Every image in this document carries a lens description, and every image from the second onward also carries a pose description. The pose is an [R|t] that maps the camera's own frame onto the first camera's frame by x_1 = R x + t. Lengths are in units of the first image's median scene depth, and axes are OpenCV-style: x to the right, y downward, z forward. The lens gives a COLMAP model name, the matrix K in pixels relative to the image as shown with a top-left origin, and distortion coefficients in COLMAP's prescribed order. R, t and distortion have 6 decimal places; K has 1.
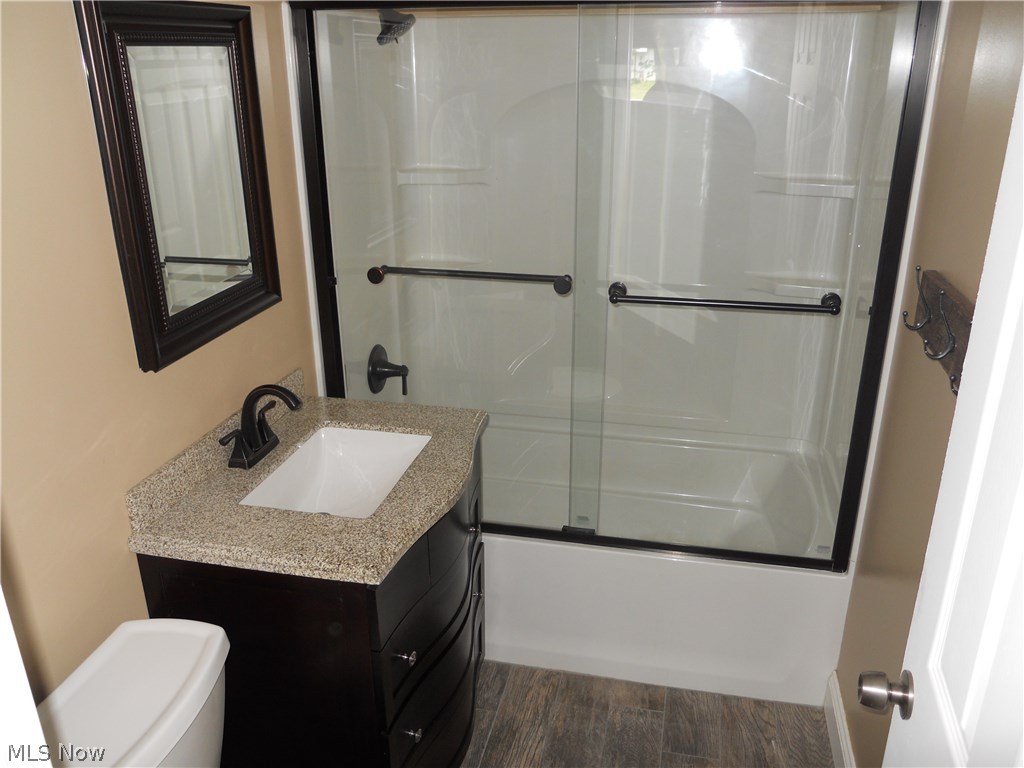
lens RADIAL K [[832.3, 0, 516.0], [0, 832.3, 391.4], [0, 0, 1]] dist [-0.049512, 0.033041]
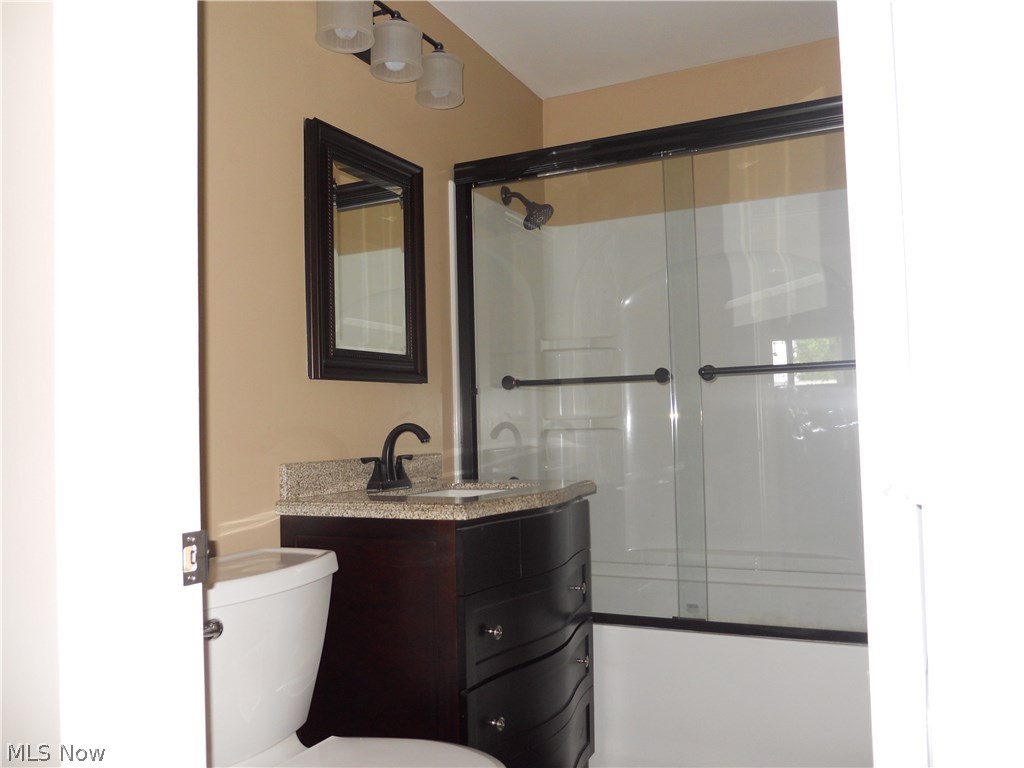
lens RADIAL K [[832.3, 0, 516.0], [0, 832.3, 391.4], [0, 0, 1]] dist [-0.049512, 0.033041]
pose [[0.973128, -0.029541, -0.228363, 0.142397], [-0.065243, 0.915723, -0.396479, 0.425748], [0.220829, 0.400724, 0.889188, -0.076660]]
